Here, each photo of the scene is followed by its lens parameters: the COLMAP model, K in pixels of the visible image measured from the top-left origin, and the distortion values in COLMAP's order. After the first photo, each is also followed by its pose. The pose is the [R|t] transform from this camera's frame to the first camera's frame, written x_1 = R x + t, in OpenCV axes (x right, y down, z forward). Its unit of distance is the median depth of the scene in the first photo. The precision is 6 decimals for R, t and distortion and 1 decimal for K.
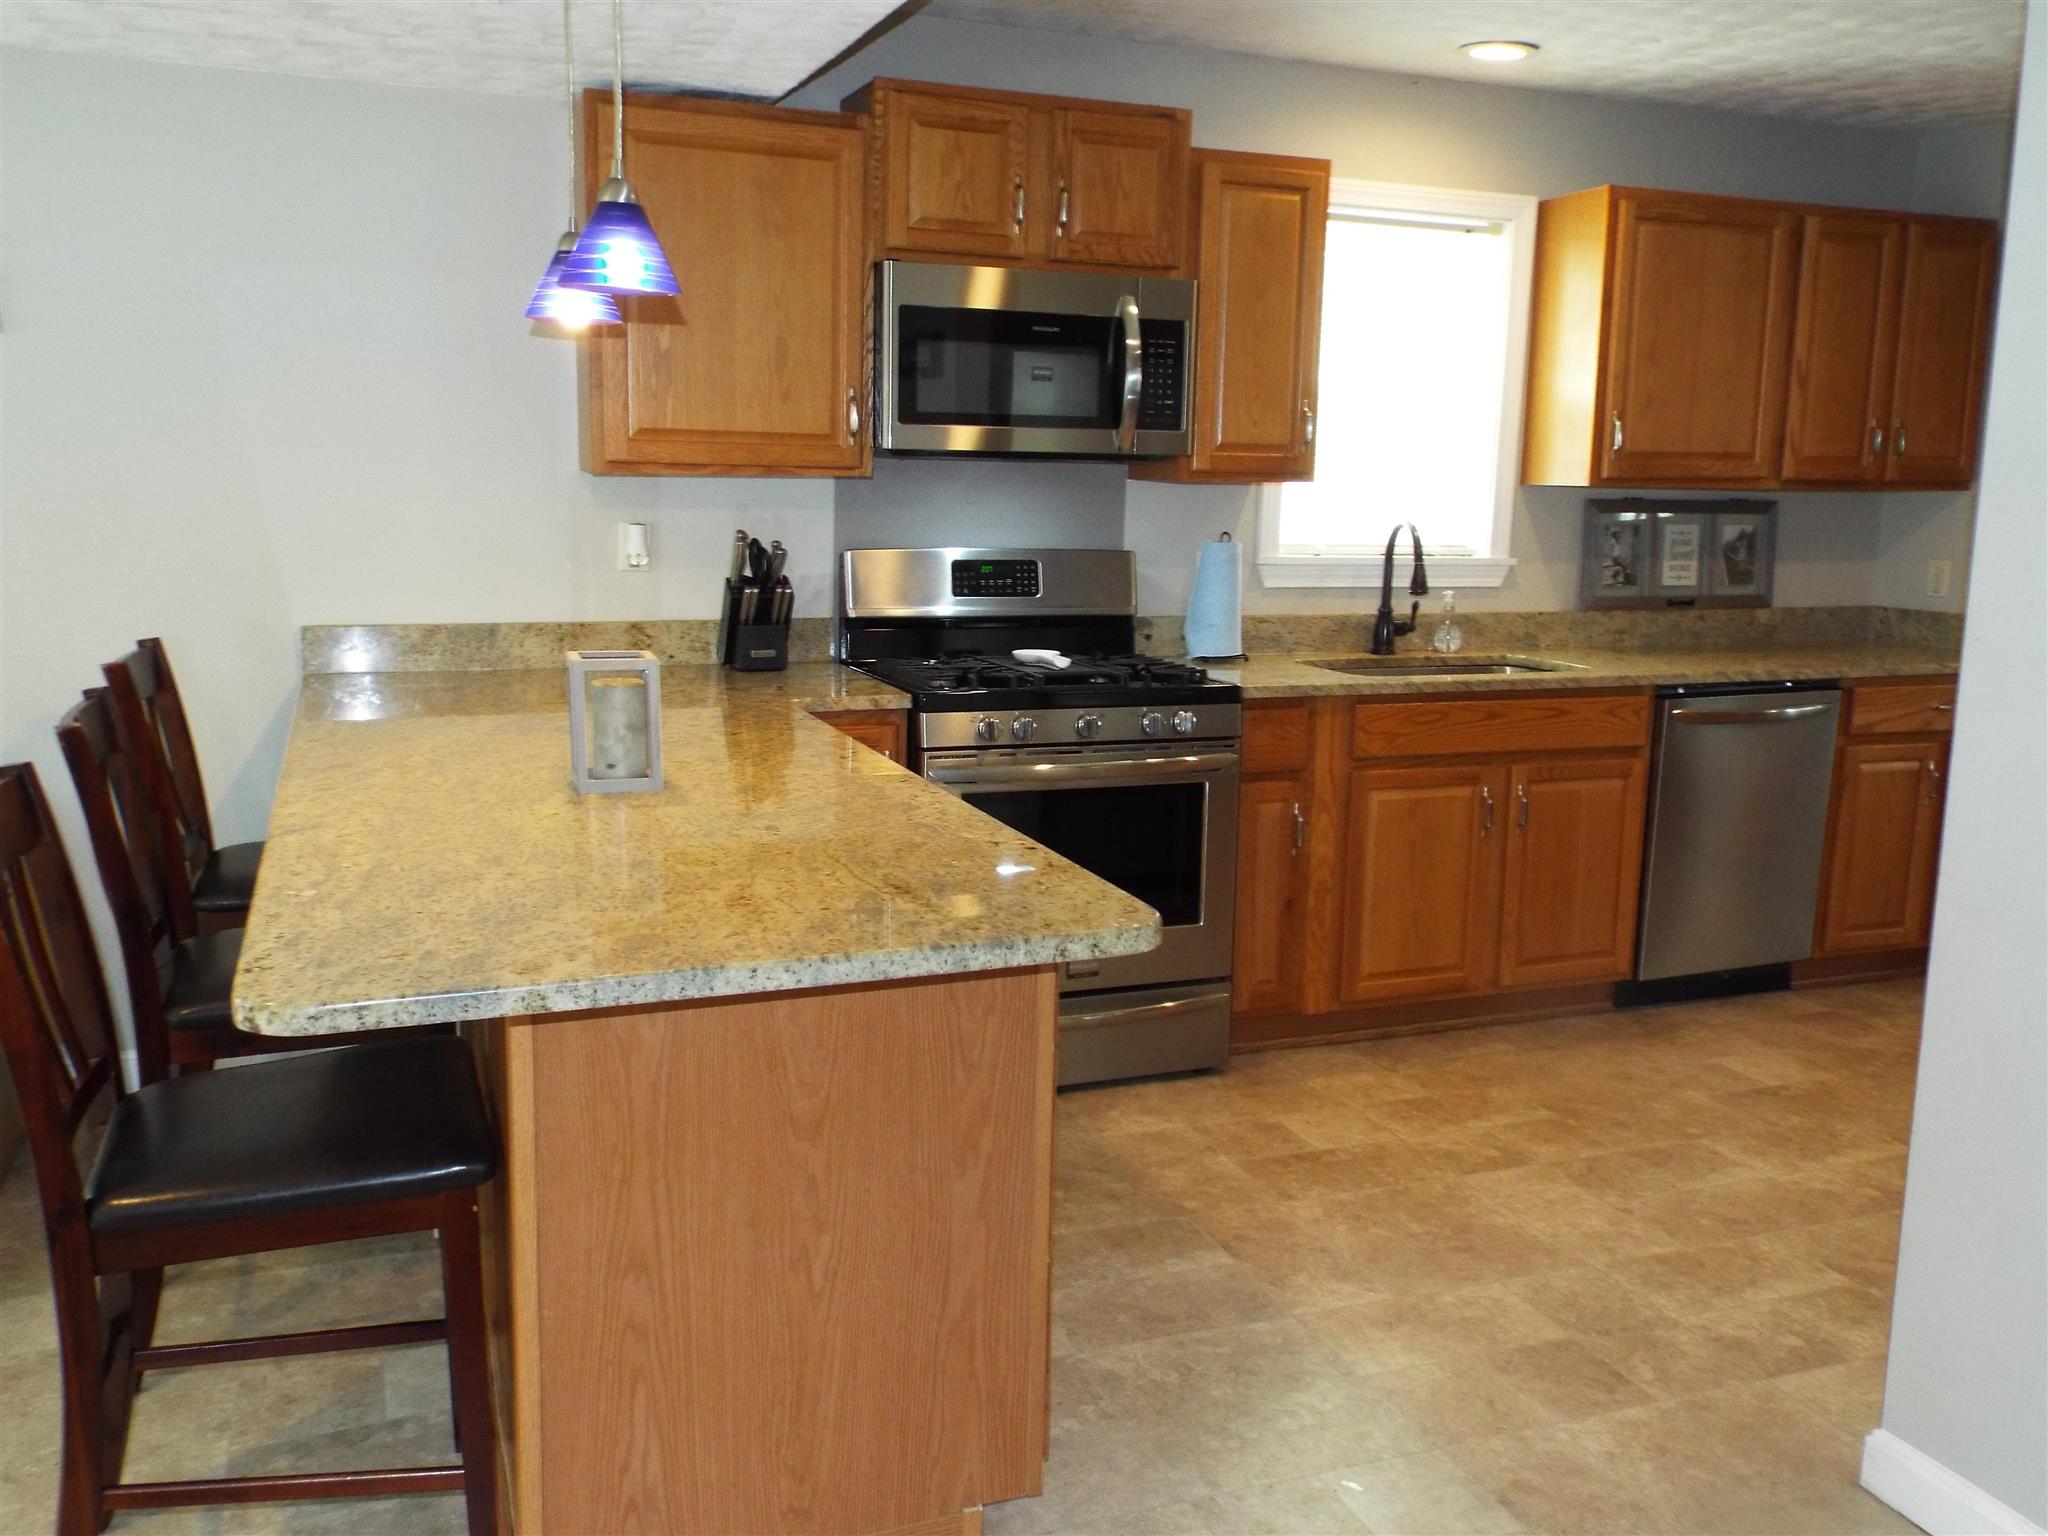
lens RADIAL K [[1715.9, 0, 1023.2], [0, 1715.9, 751.2], [0, 0, 1]] dist [0.031931, 0.000444]
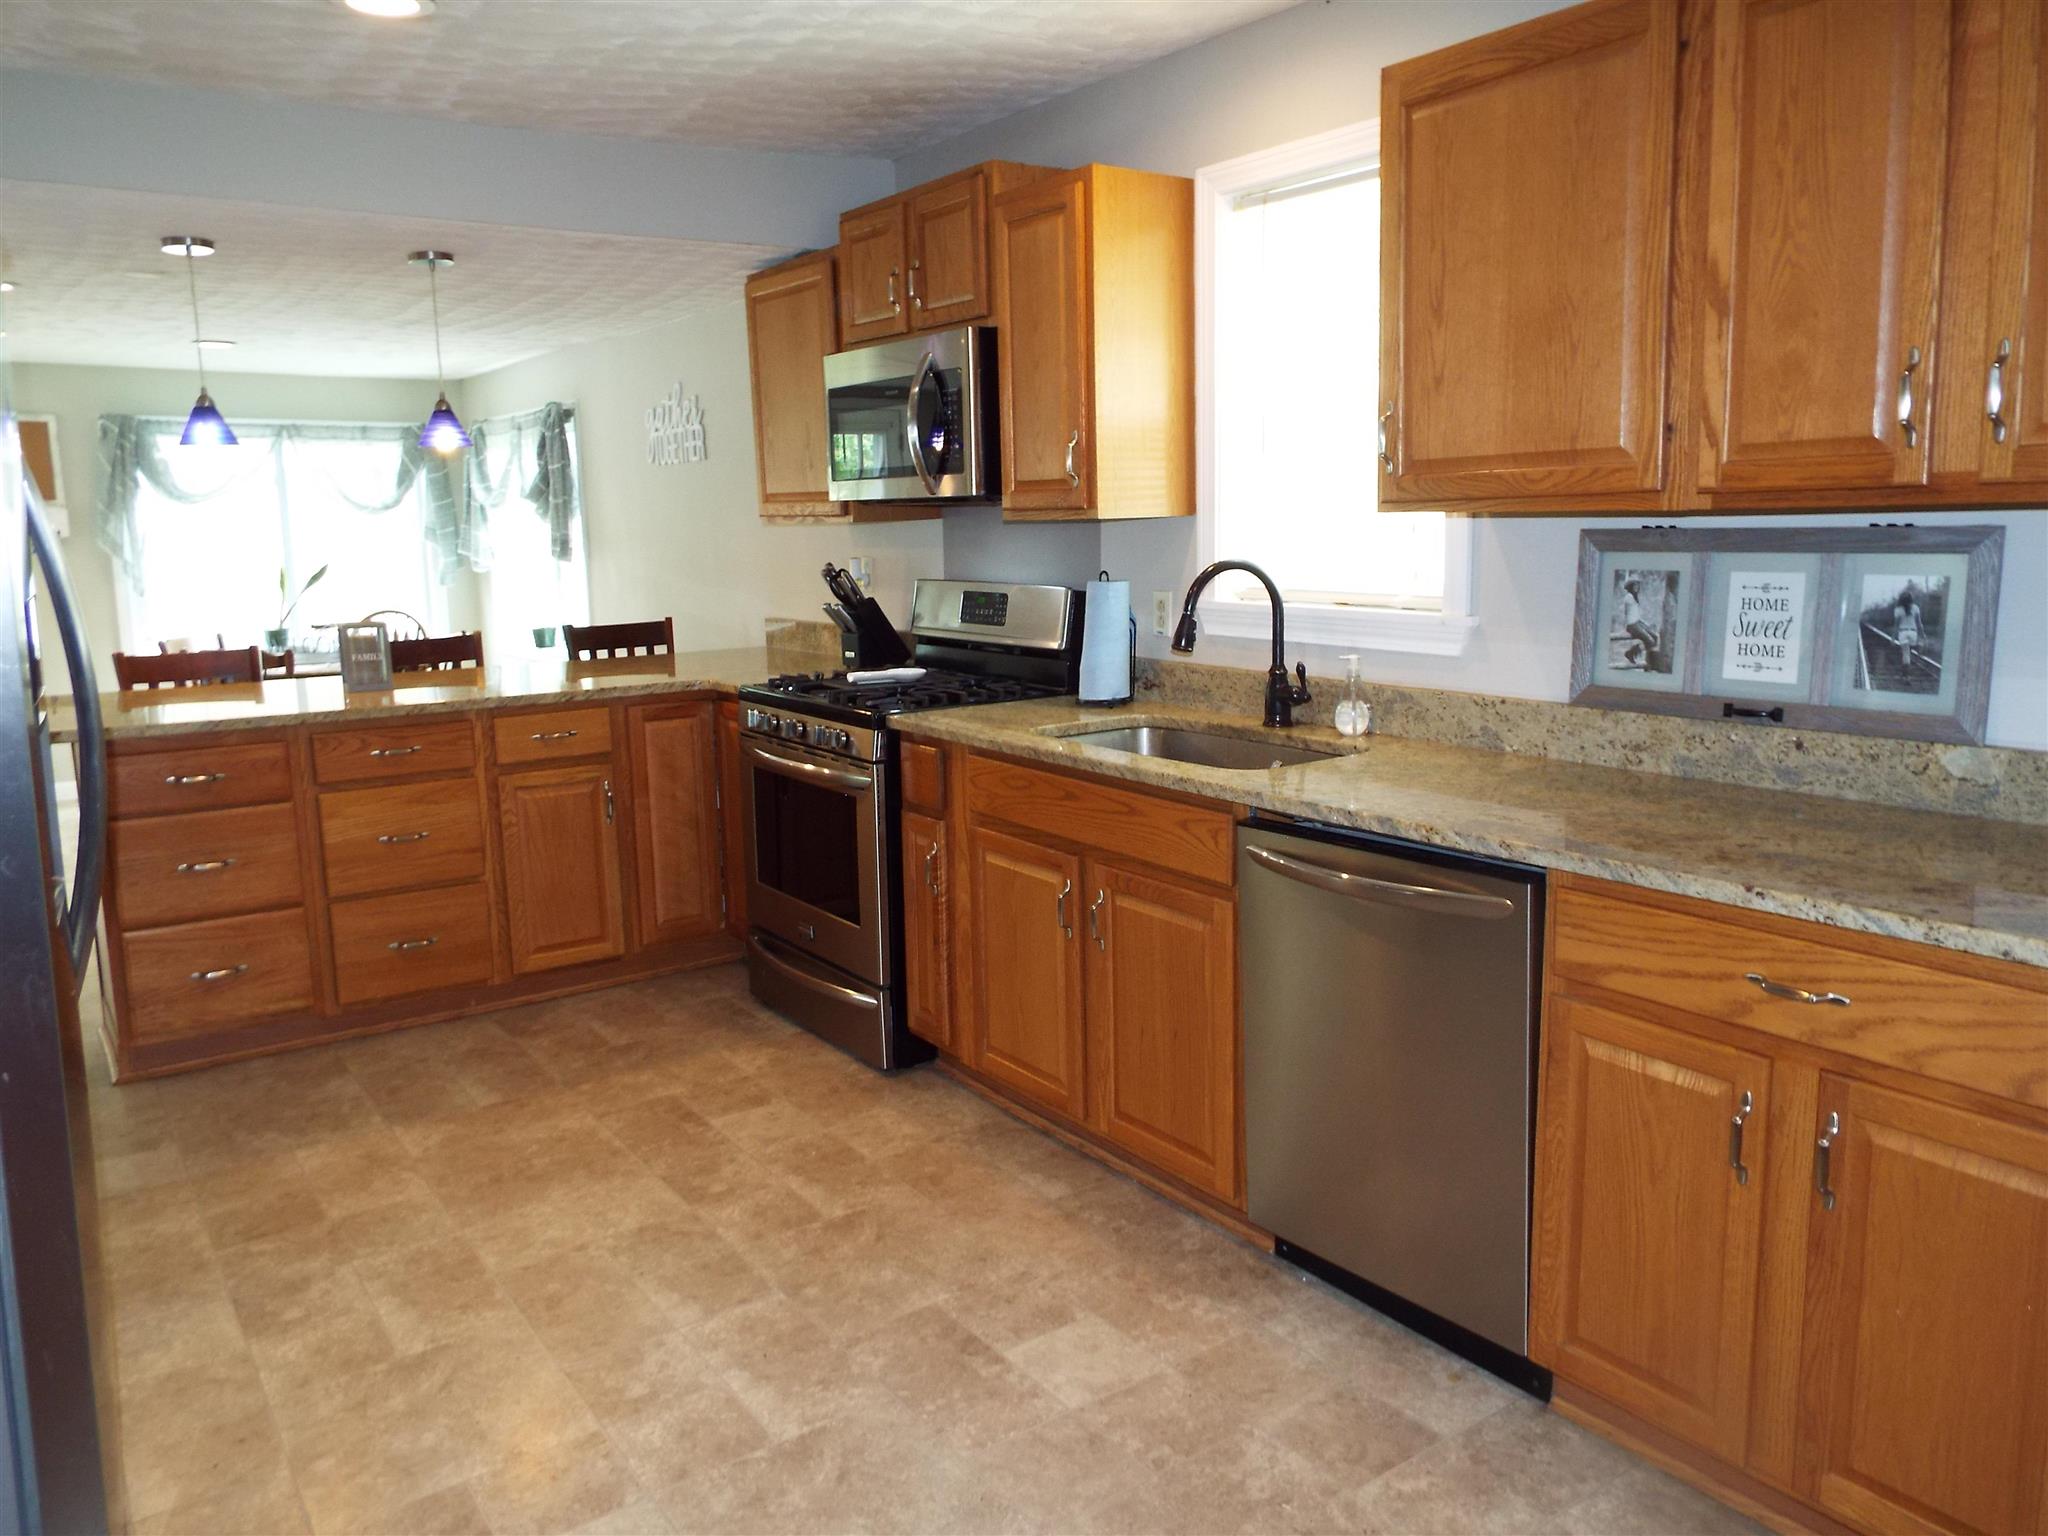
lens RADIAL K [[1459.4, 0, 1025.1], [0, 1459.4, 731.5], [0, 0, 1]] dist [-0.064731, 0.102201]
pose [[0.240760, 0.120036, -0.963133, 0.921265], [-0.123714, 0.988024, 0.092212, -0.111501], [0.962668, 0.096952, 0.252727, 0.777828]]
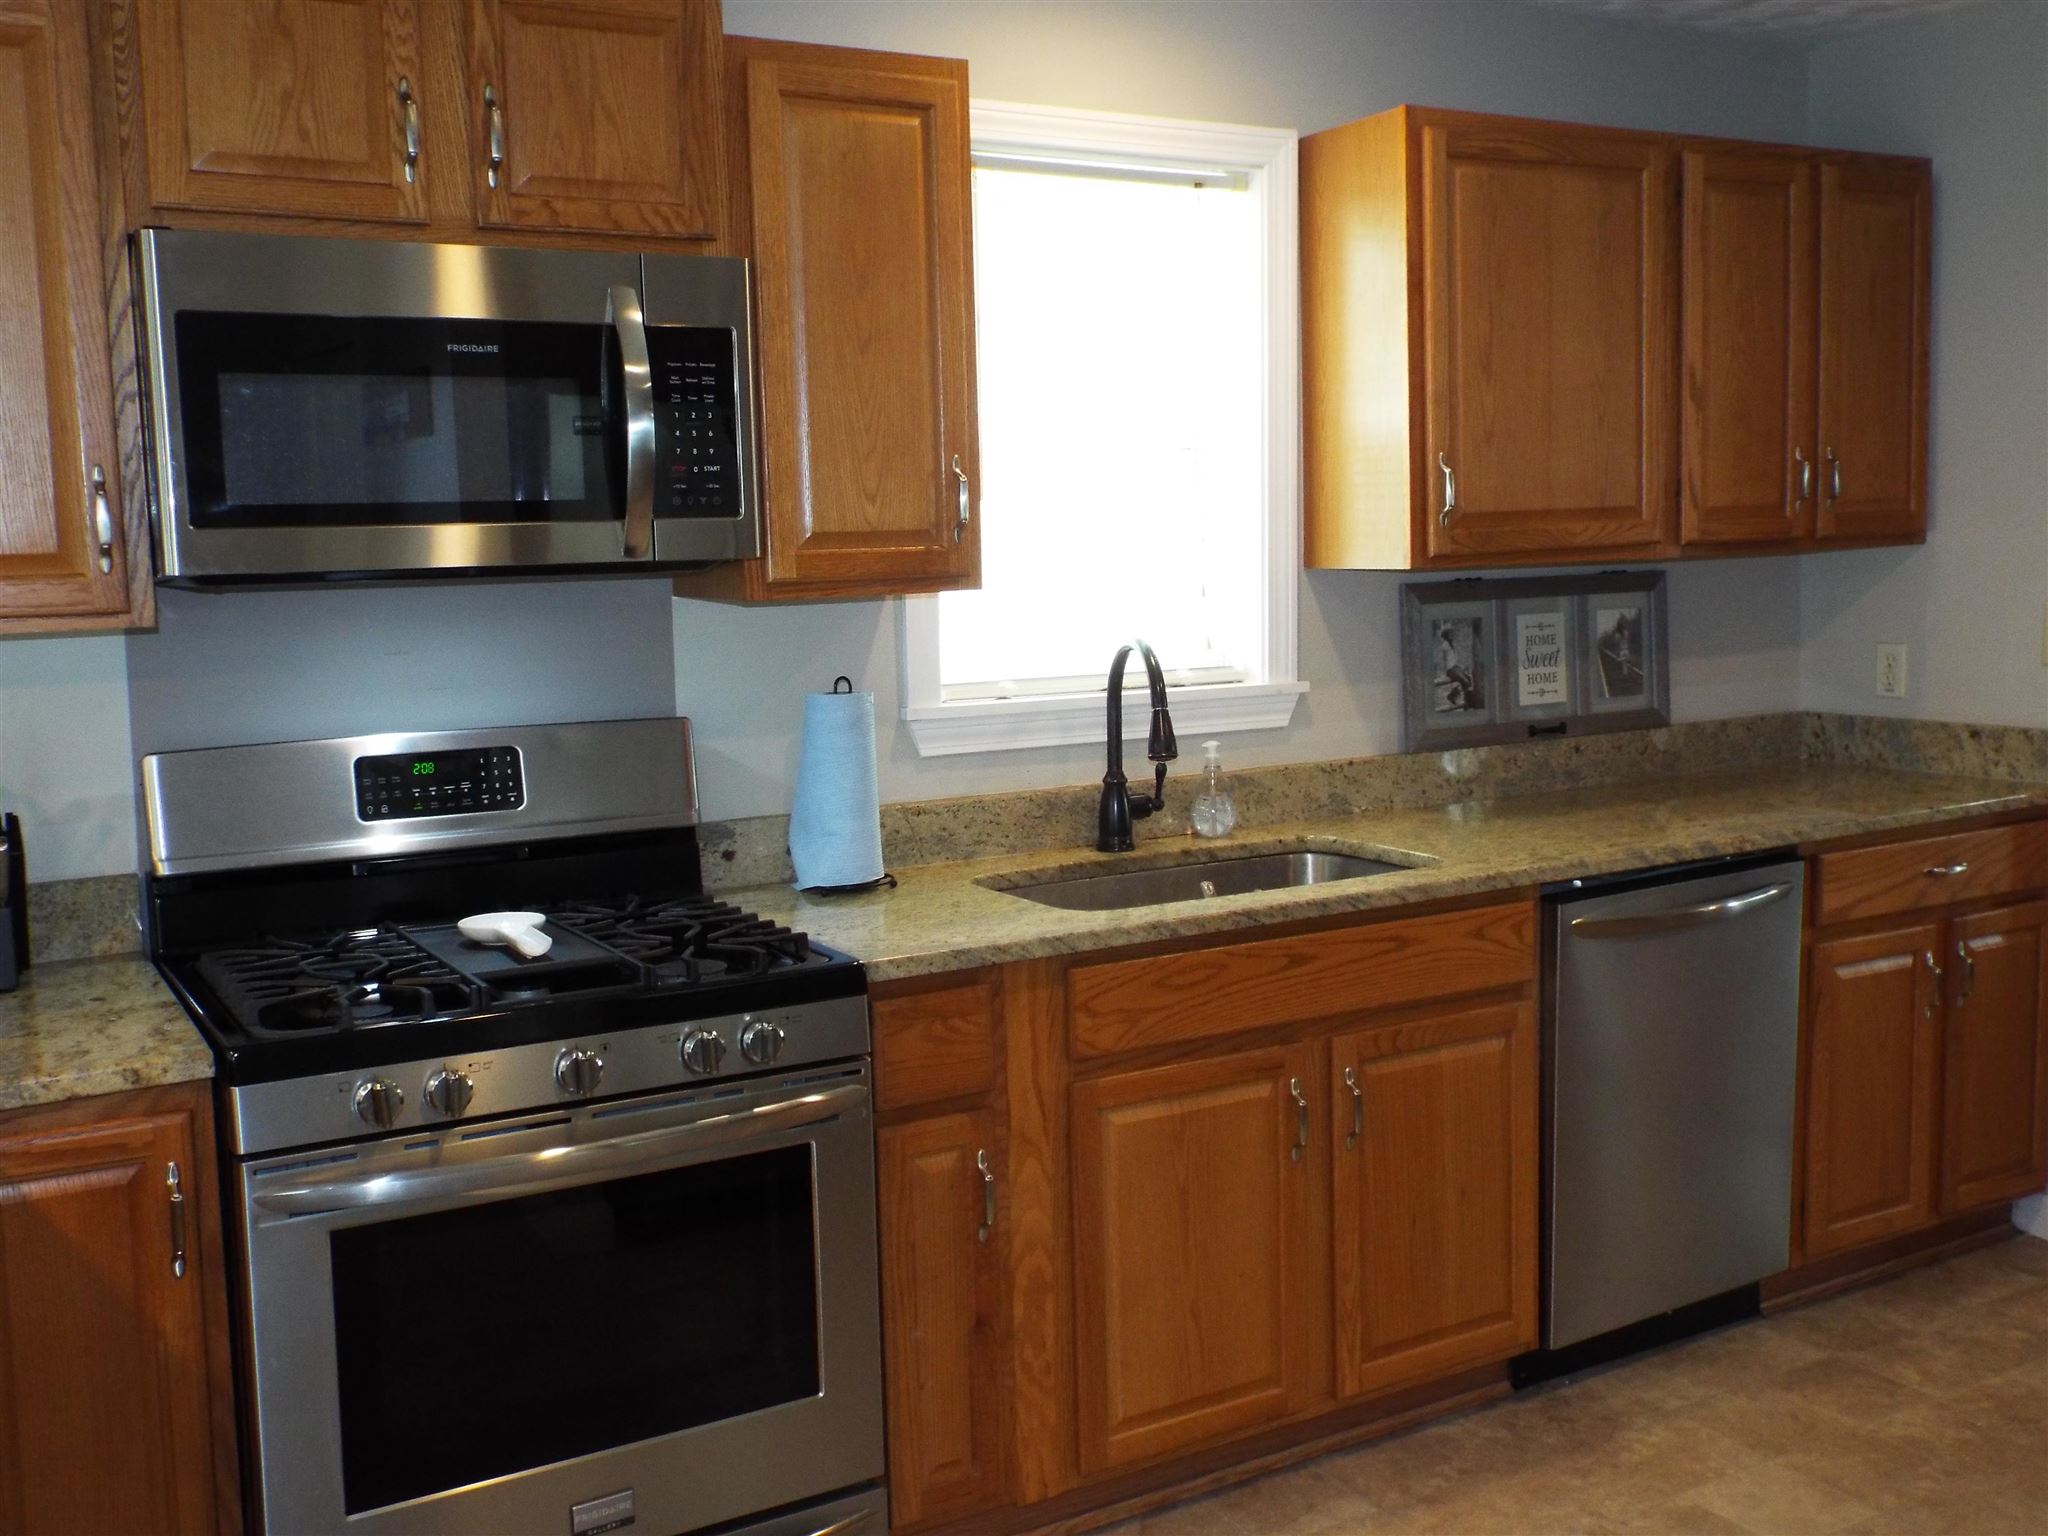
lens RADIAL K [[1988.8, 0, 1026.7], [0, 1988.8, 769.2], [0, 0, 1]] dist [0.022704, 0.001867]
pose [[0.987410, -0.063829, 0.144729, 0.080803], [0.069795, 0.996892, -0.036523, -0.067046], [-0.141948, 0.046165, 0.988797, 0.311859]]
